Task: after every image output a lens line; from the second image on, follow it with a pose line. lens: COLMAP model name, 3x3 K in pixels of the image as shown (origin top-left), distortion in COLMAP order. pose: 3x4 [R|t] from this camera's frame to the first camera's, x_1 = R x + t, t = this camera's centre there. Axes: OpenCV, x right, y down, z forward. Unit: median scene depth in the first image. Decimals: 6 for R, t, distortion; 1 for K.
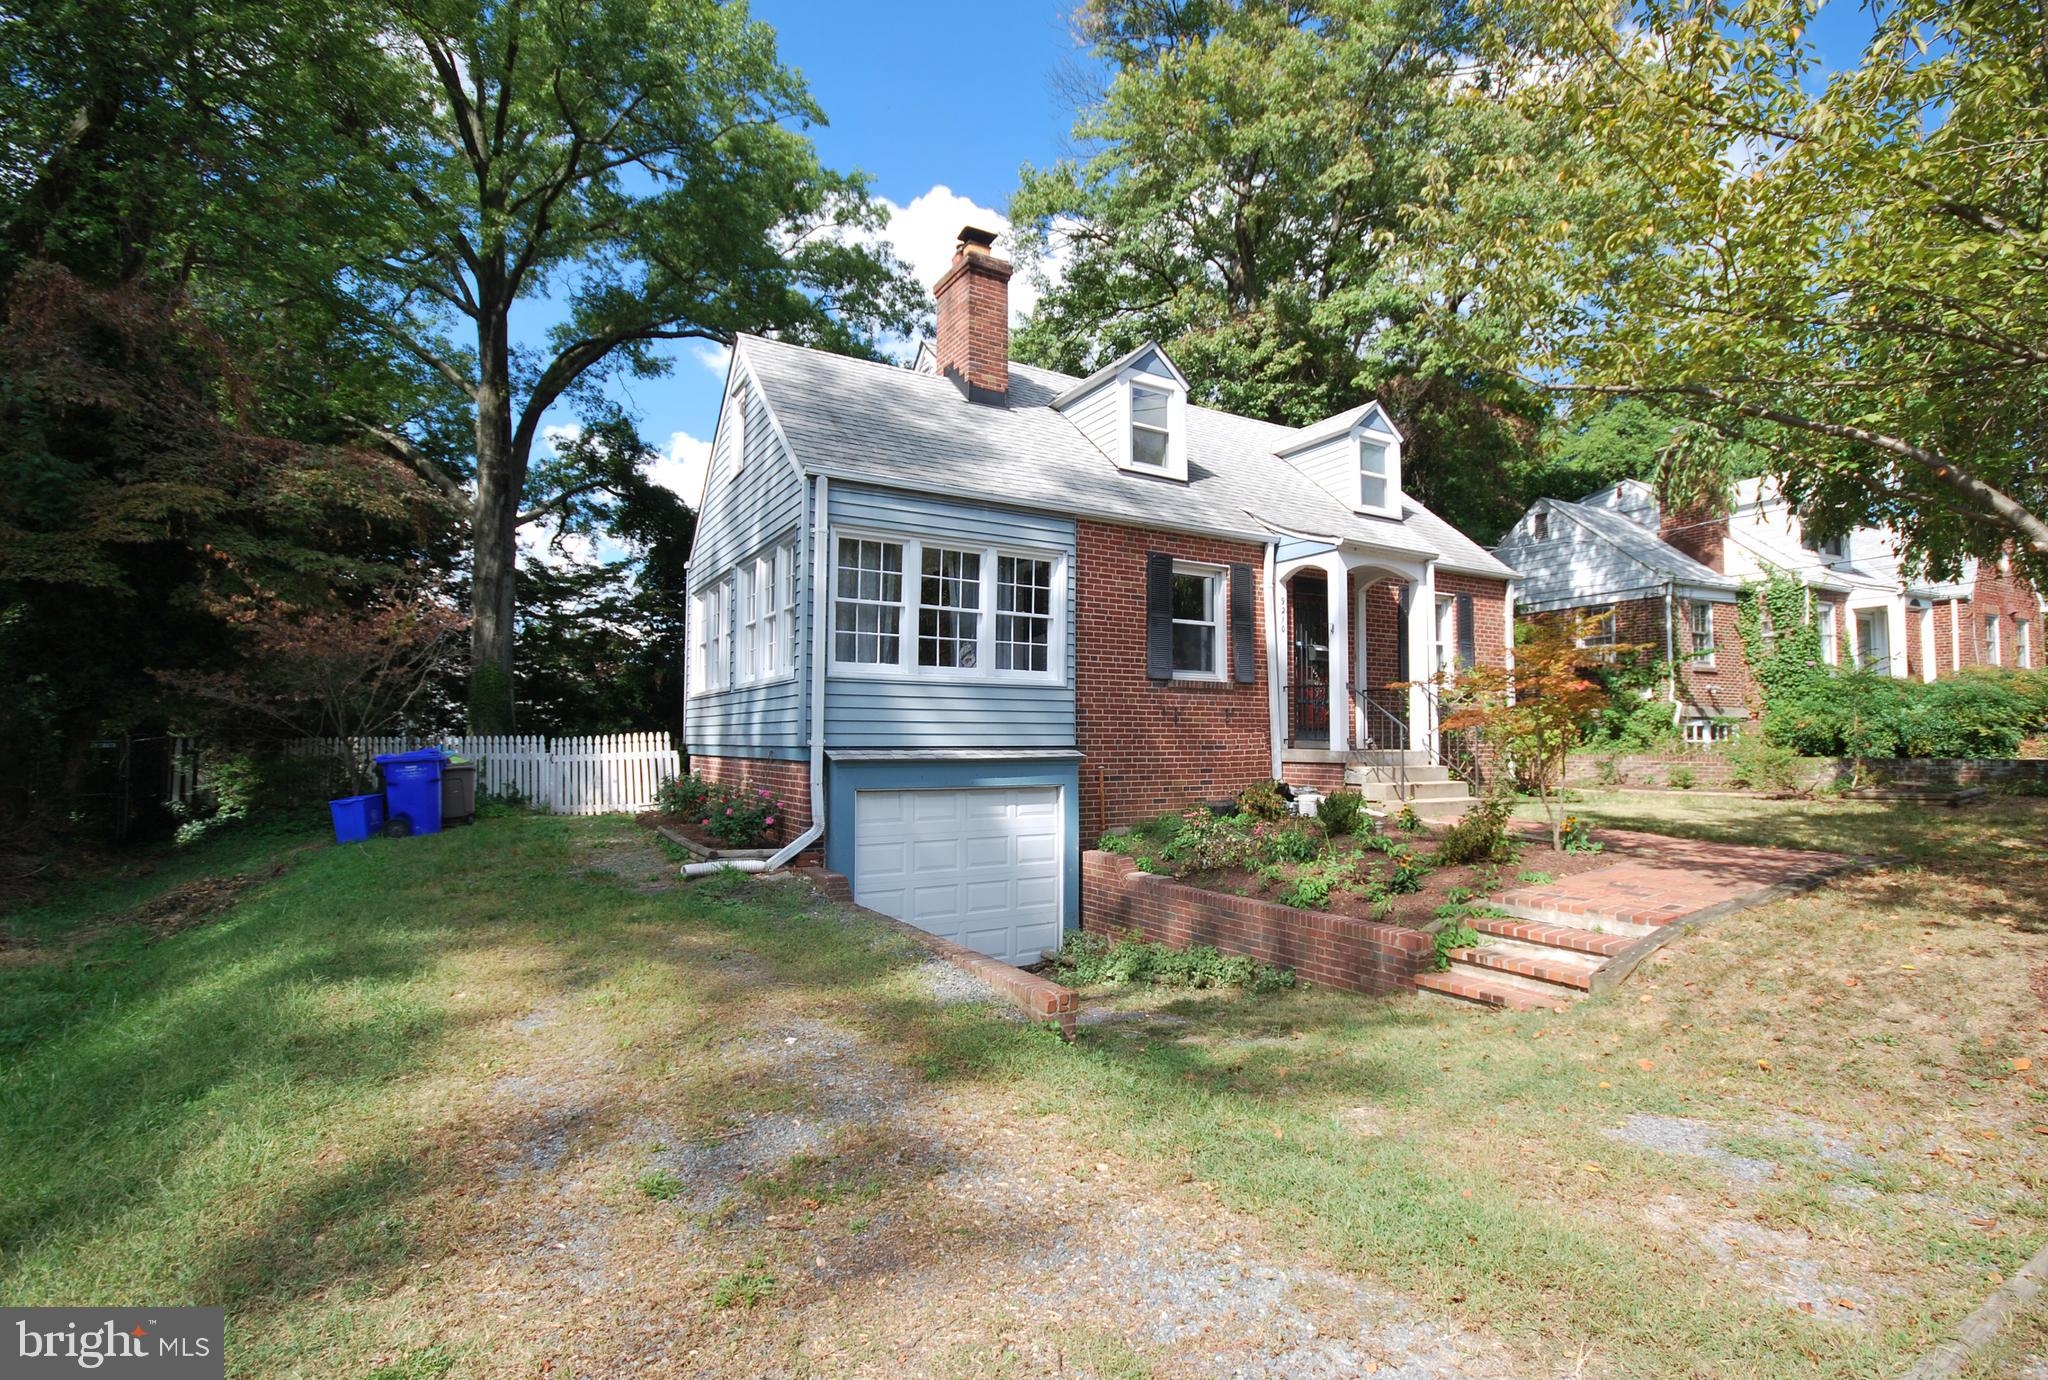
lens RADIAL K [[920.7, 0, 1039.6], [0, 920.7, 689.2], [0, 0, 1]] dist [-0.001435, -0.000482]
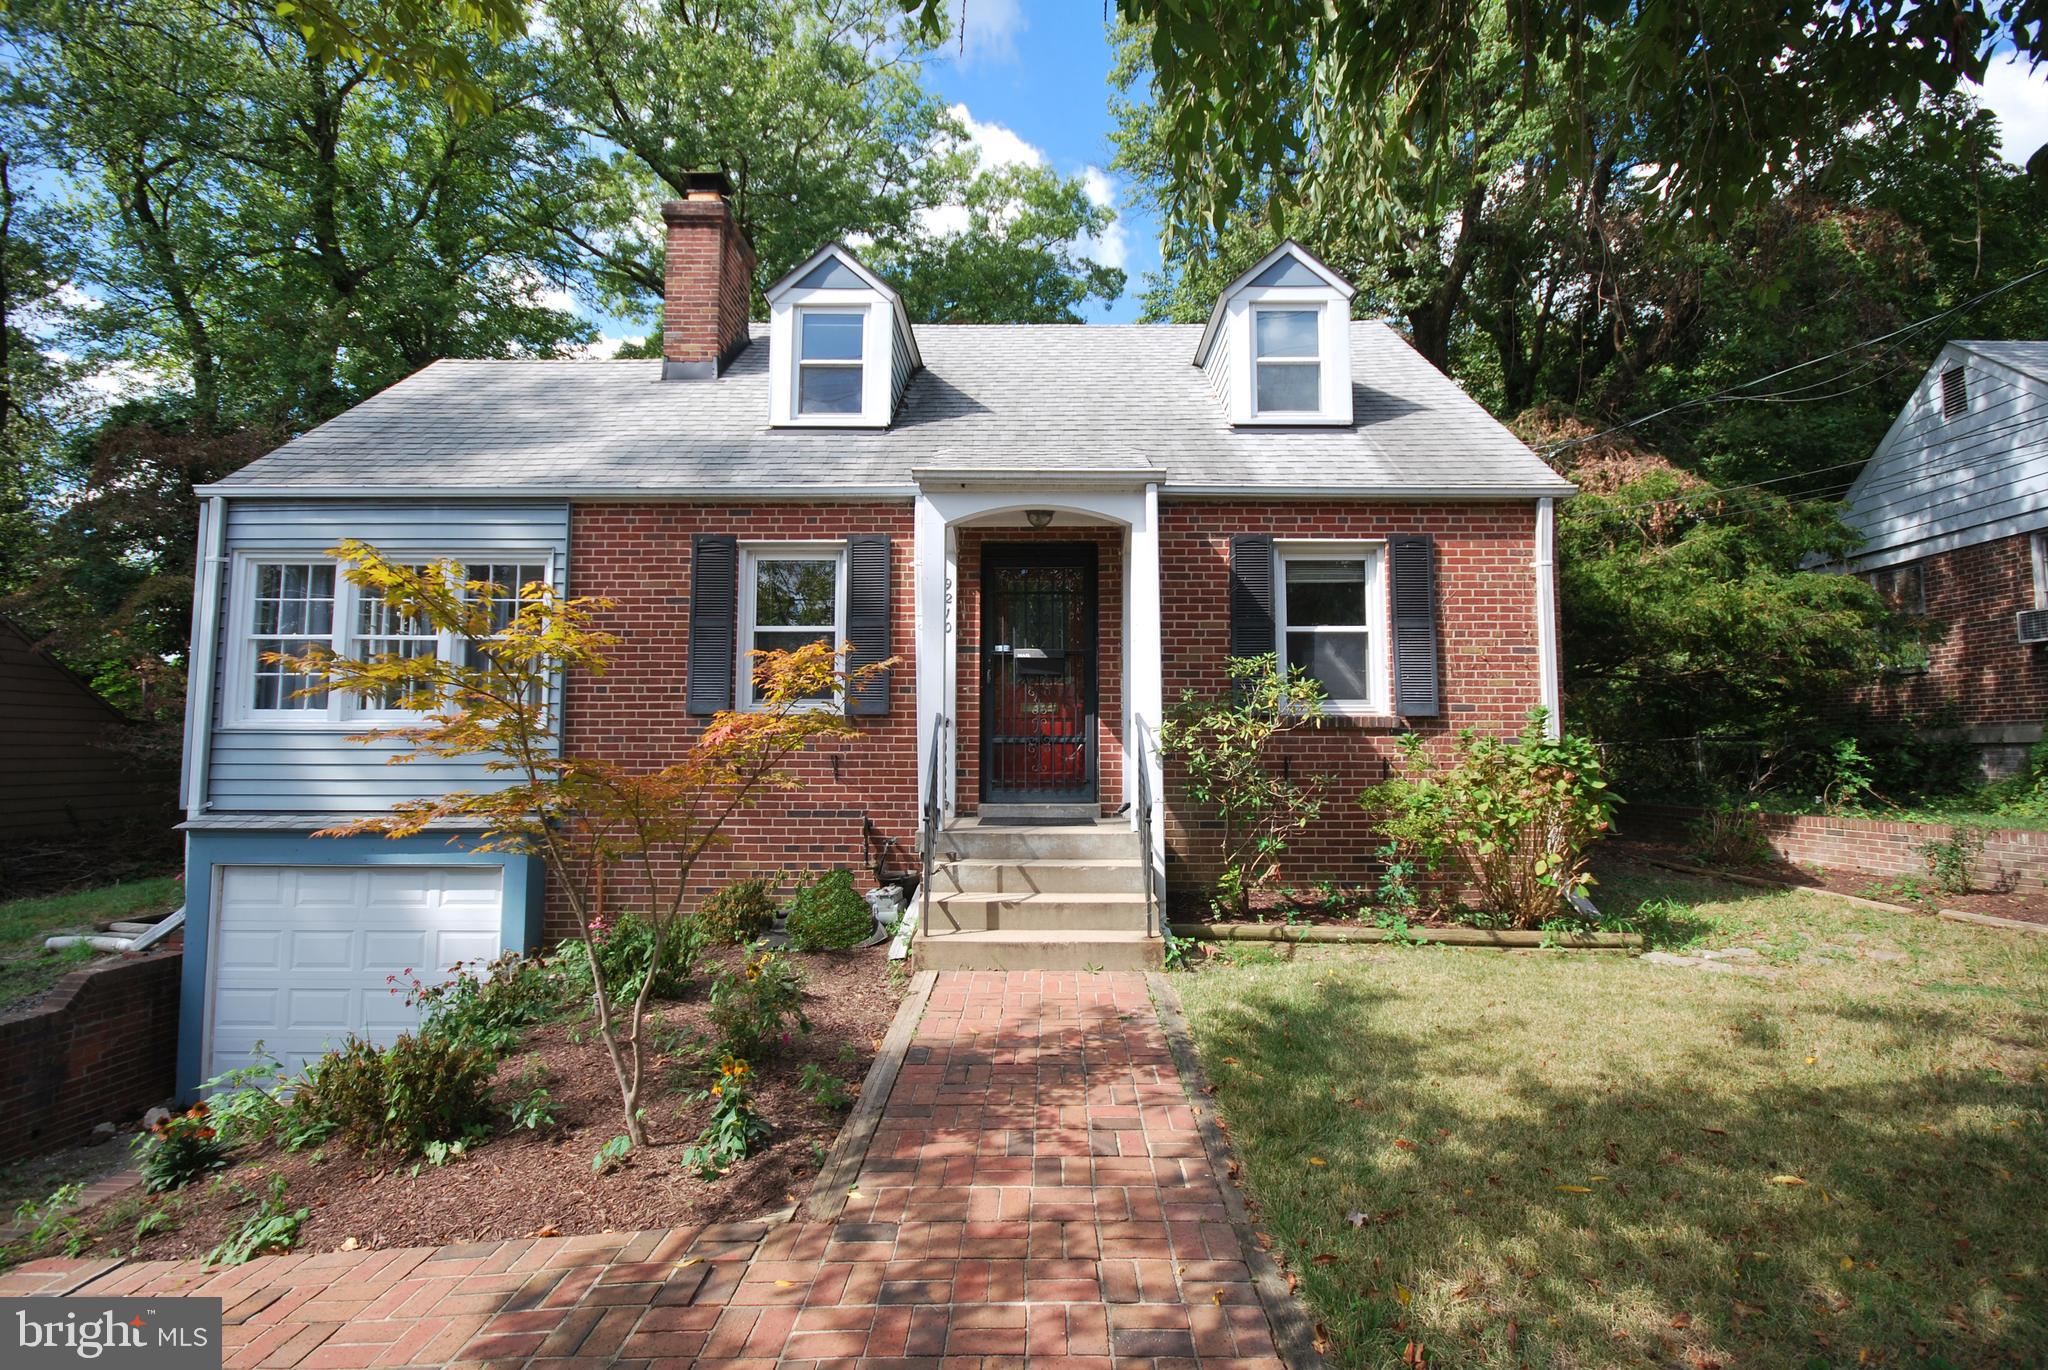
lens RADIAL K [[869.4, 0, 1031.3], [0, 869.4, 683.3], [0, 0, 1]] dist [0.000083, -0.003747]
pose [[0.858228, -0.036184, -0.511991, 0.567320], [0.027833, 0.999325, -0.023970, -0.010167], [0.512513, 0.006322, 0.858656, 0.469481]]
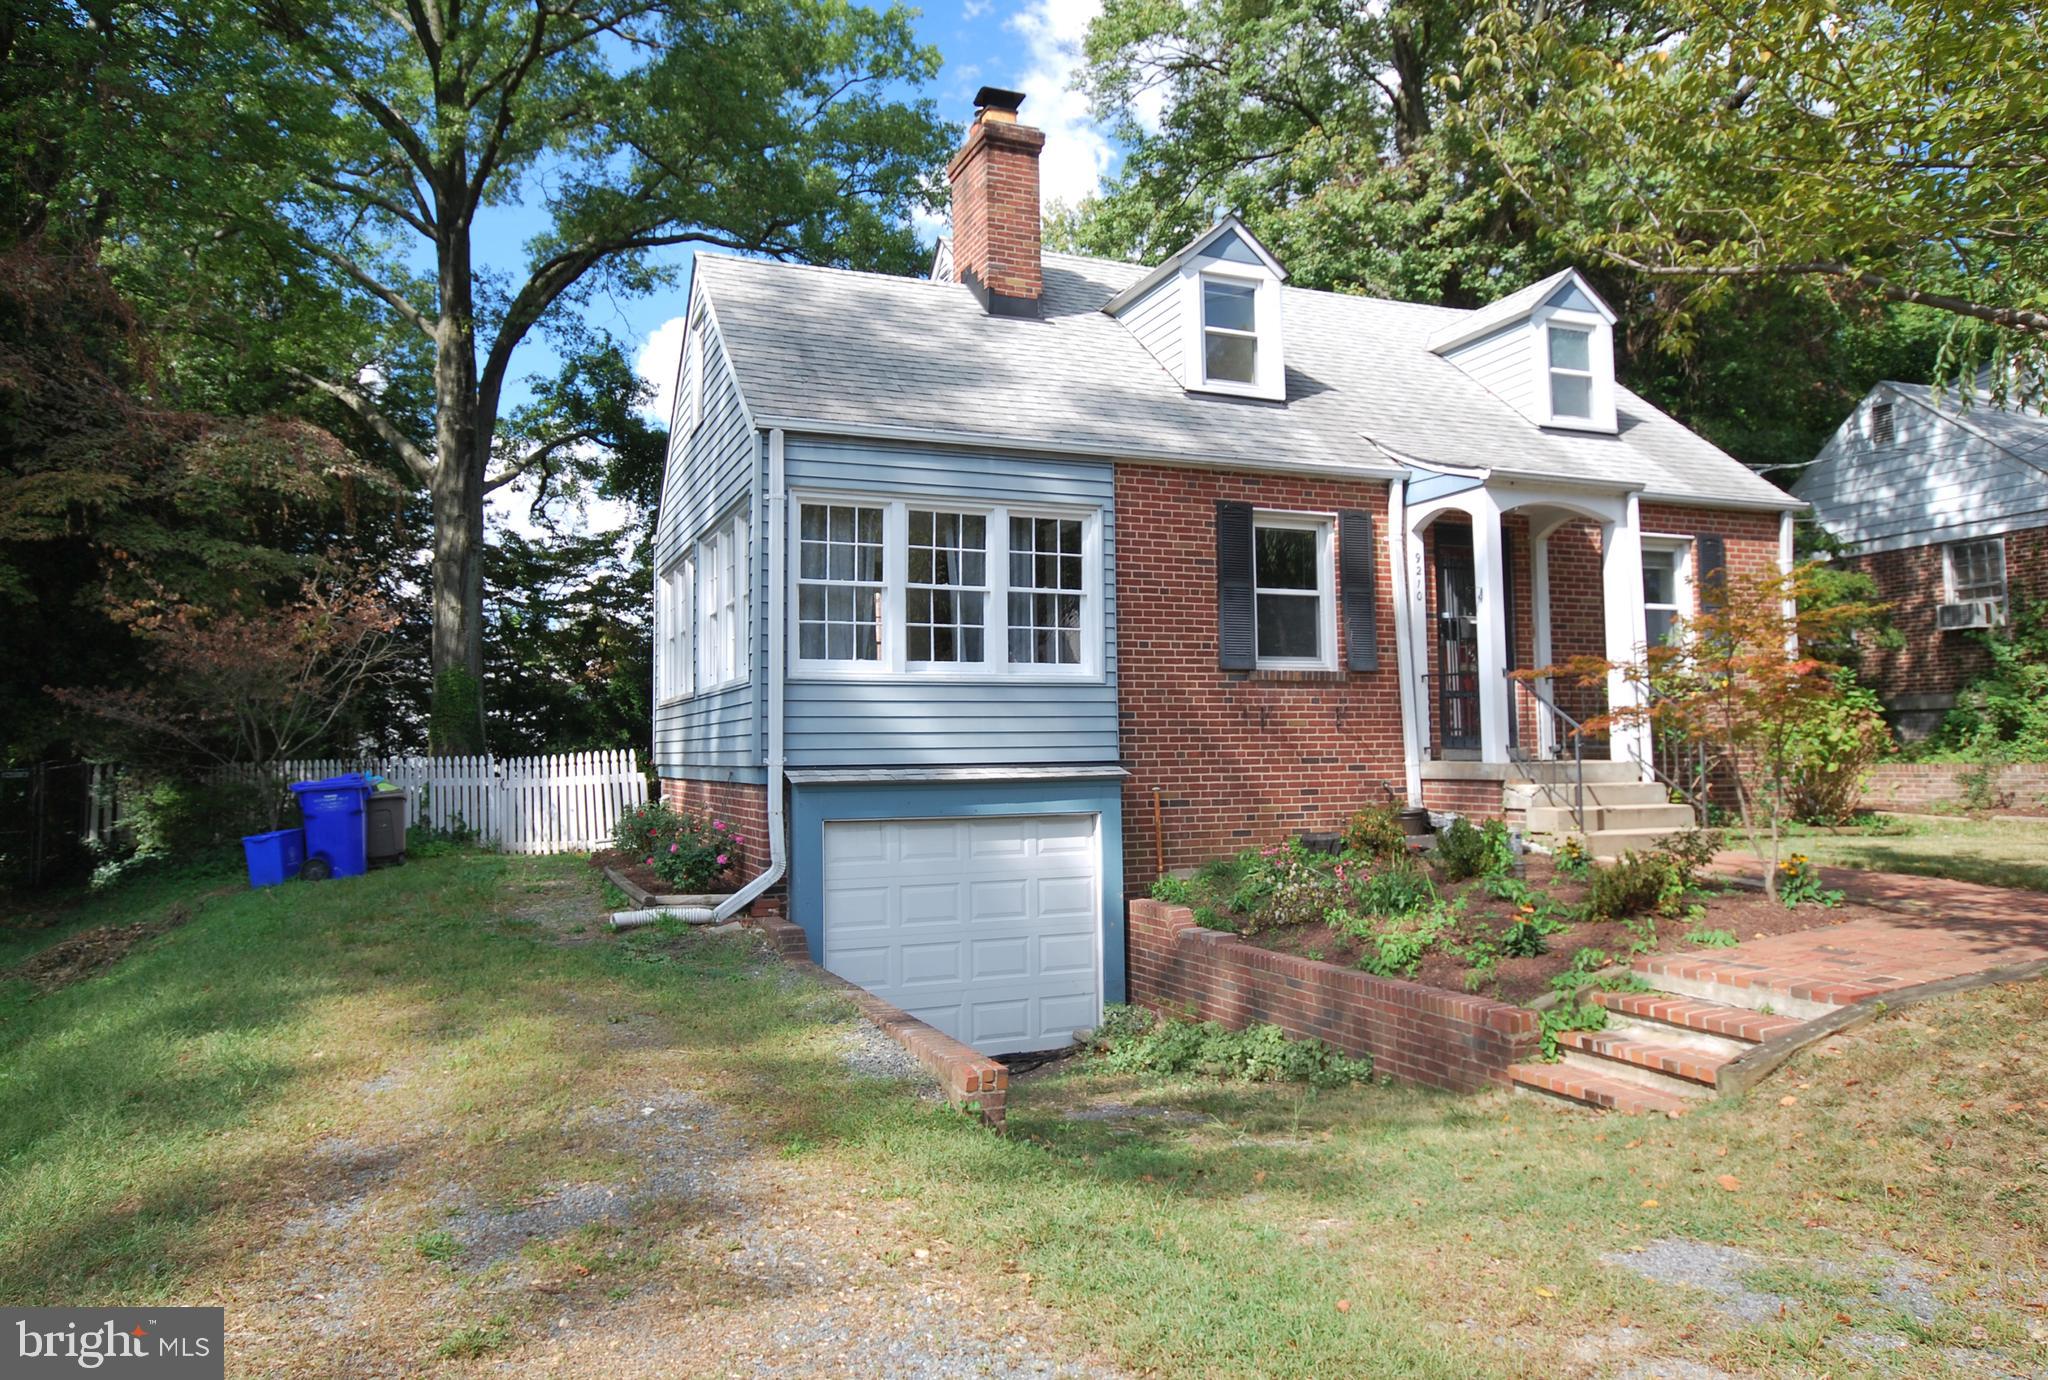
lens RADIAL K [[1275.4, 0, 988.1], [0, 1275.4, 650.8], [0, 0, 1]] dist [0.007578, 0.005911]
pose [[0.986616, -0.026363, -0.160918, 0.081690], [0.022468, 0.999410, -0.025974, -0.003337], [0.161508, 0.022011, 0.986626, -0.045081]]
